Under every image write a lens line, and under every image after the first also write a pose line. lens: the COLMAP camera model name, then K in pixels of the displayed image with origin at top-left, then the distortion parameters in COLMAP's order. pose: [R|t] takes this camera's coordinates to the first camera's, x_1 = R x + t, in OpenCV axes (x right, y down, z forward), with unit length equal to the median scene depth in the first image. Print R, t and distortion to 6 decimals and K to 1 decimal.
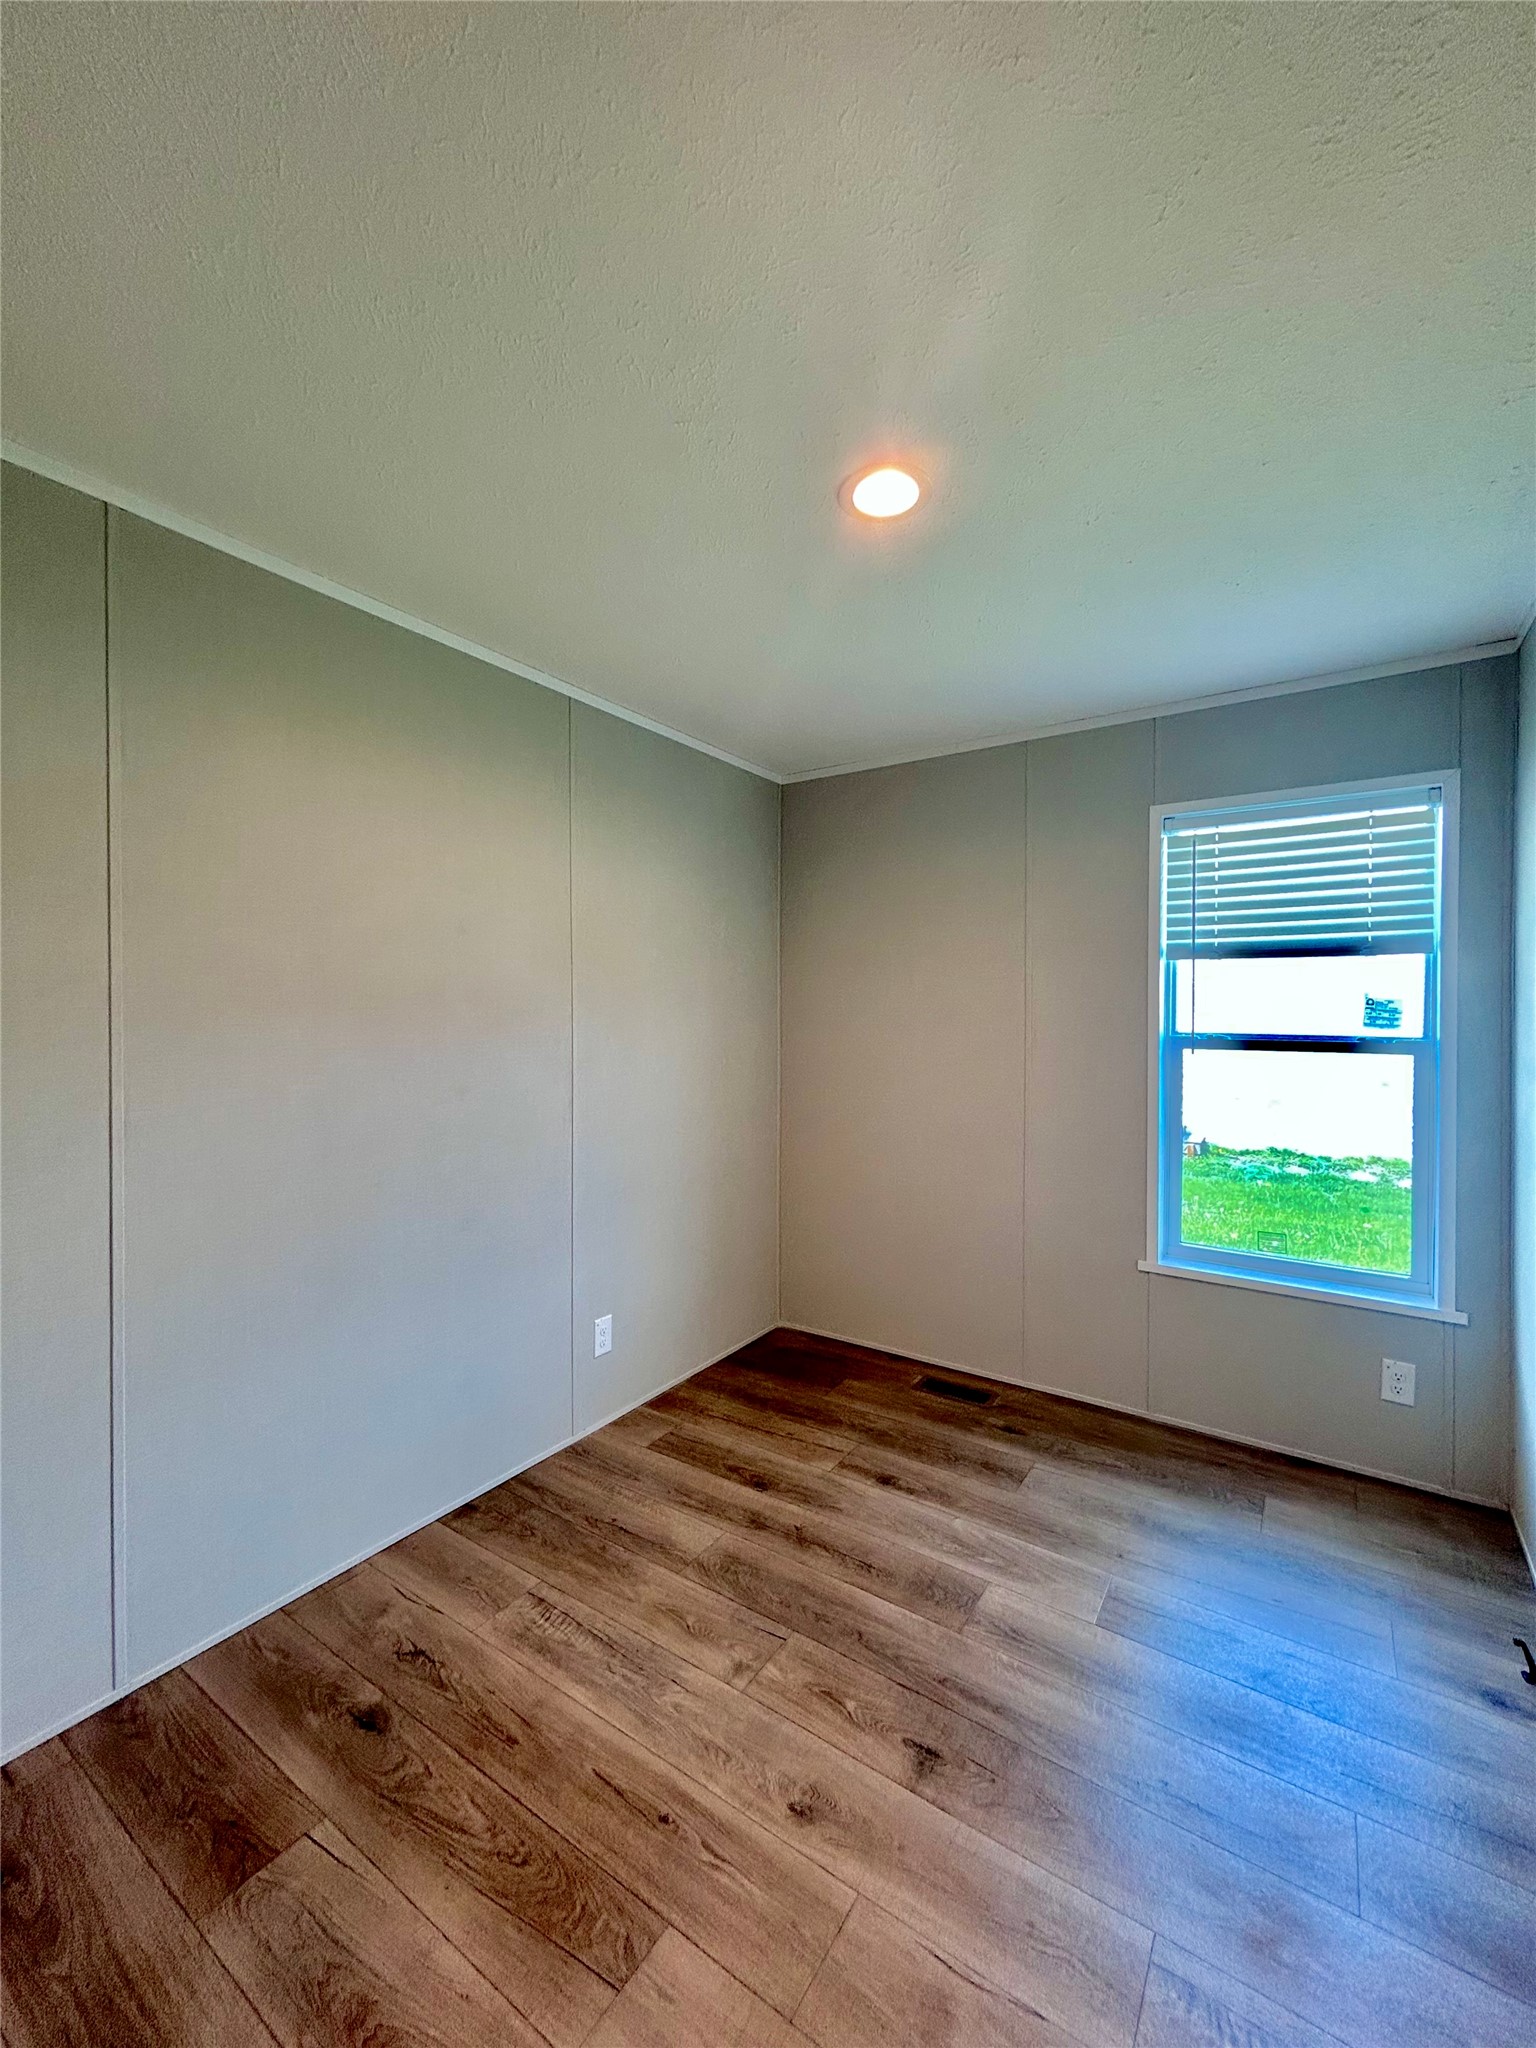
lens RADIAL K [[824.0, 0, 766.4], [0, 824.0, 1019.9], [0, 0, 1]] dist [0.000670, -0.000108]
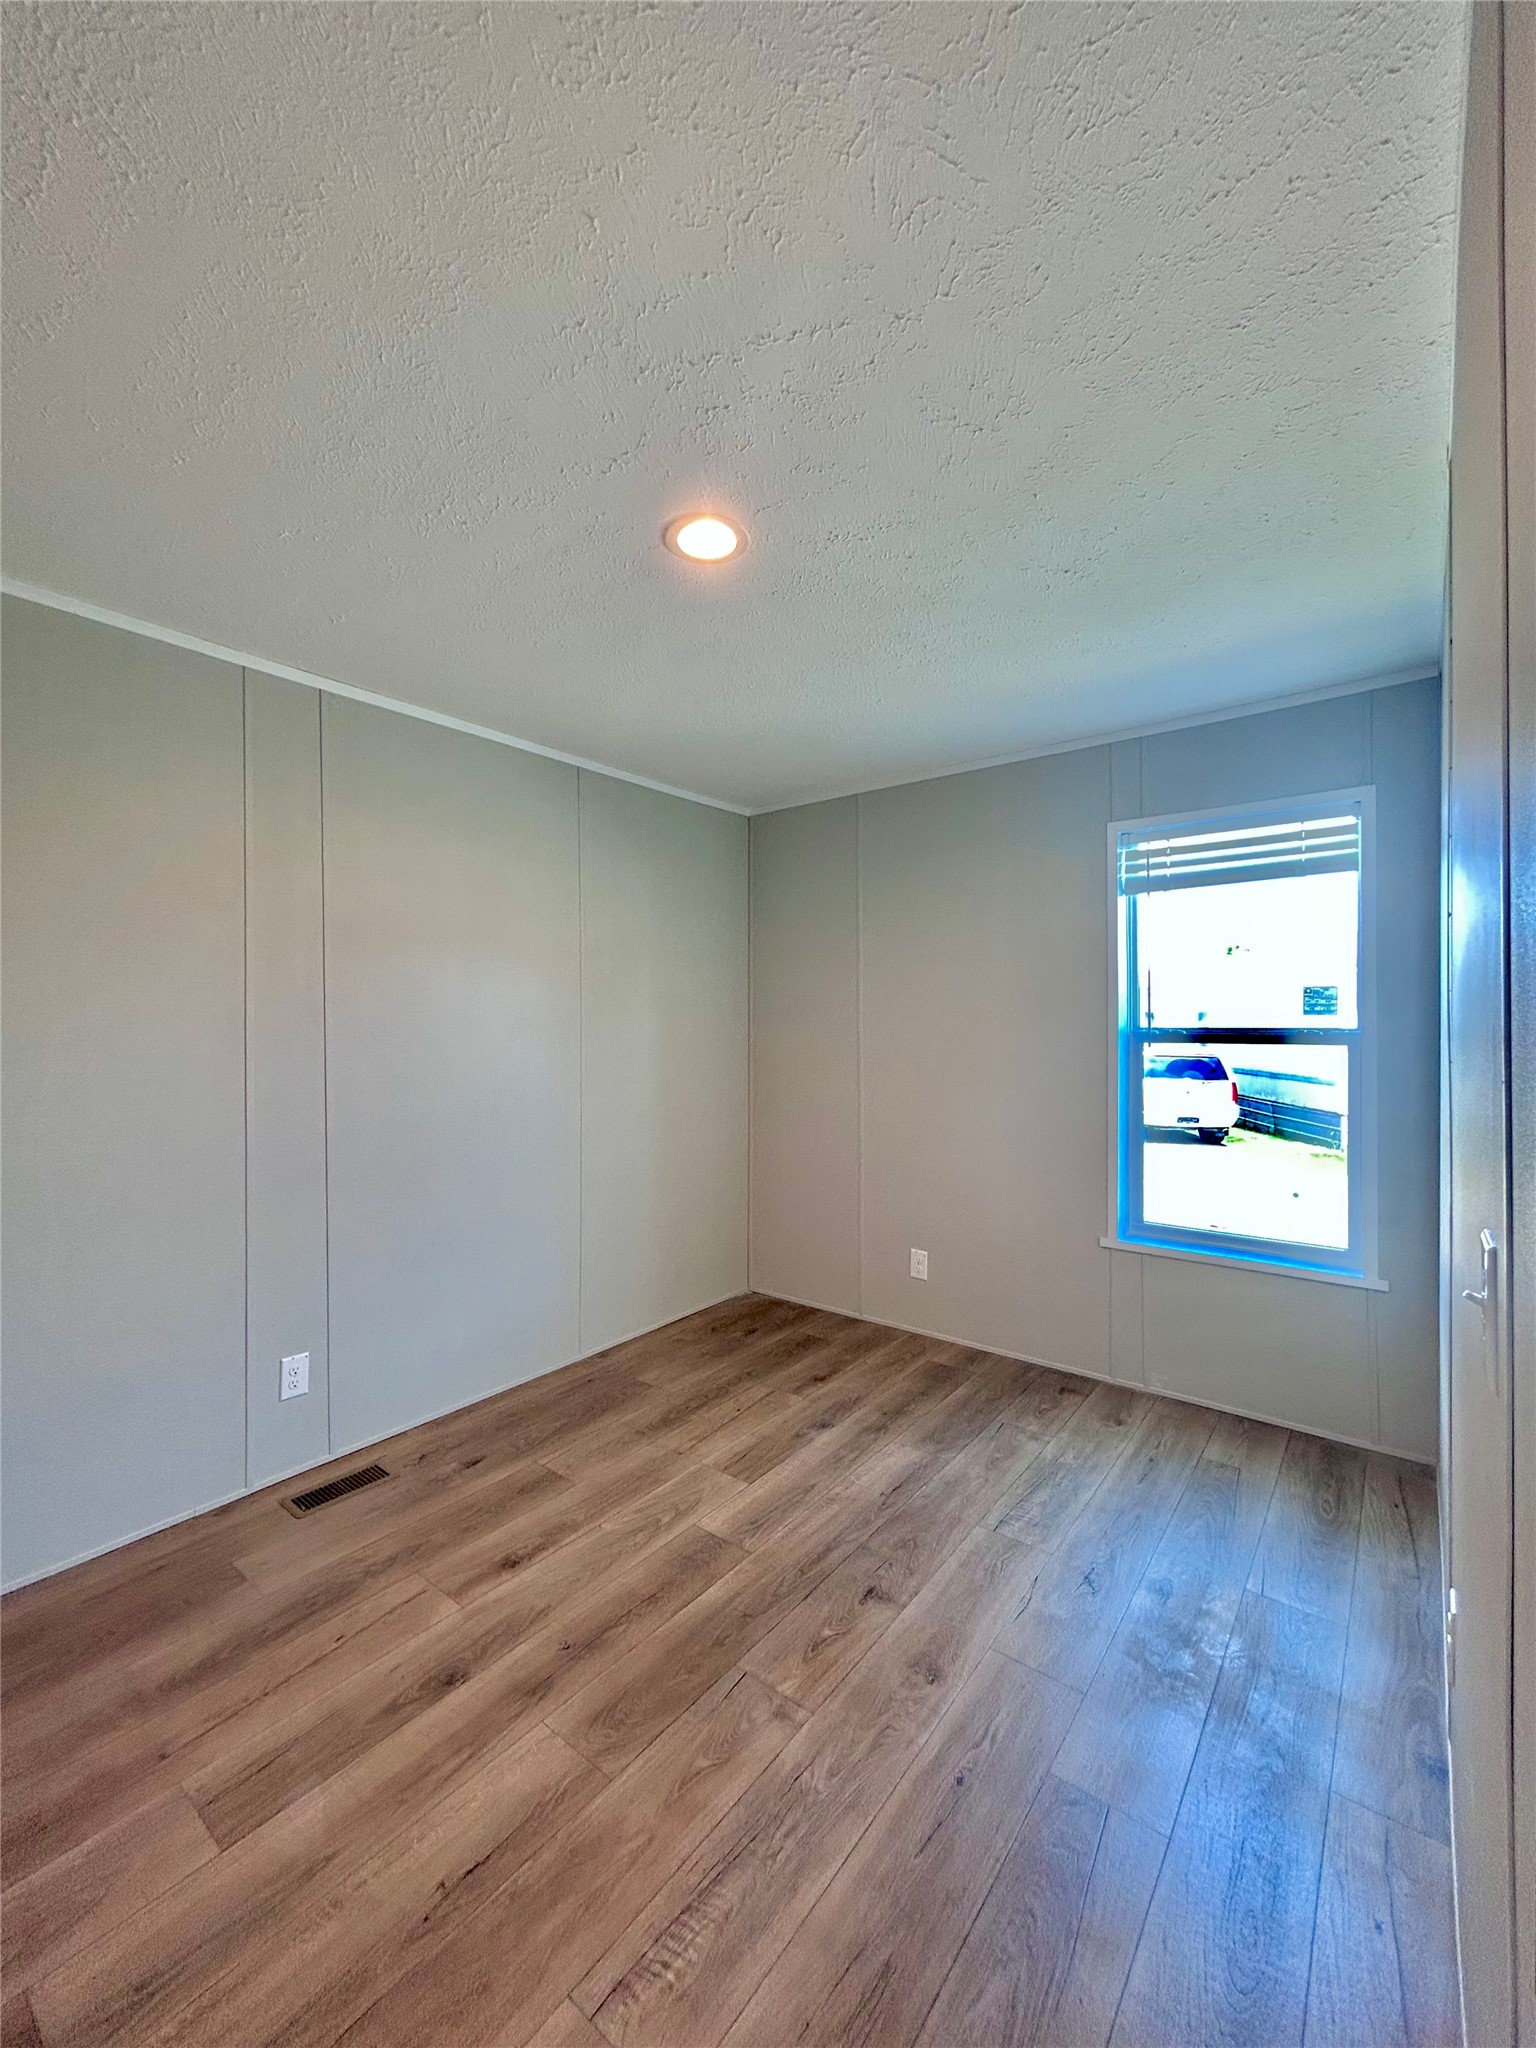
lens RADIAL K [[817.0, 0, 764.2], [0, 817.0, 1029.3], [0, 0, 1]] dist [-0.000185, -0.004247]
pose [[0.071093, -0.002526, 0.997466, -0.890827], [0.005574, 0.999982, 0.002135, 0.011366], [-0.997454, 0.005409, 0.071106, 0.892010]]
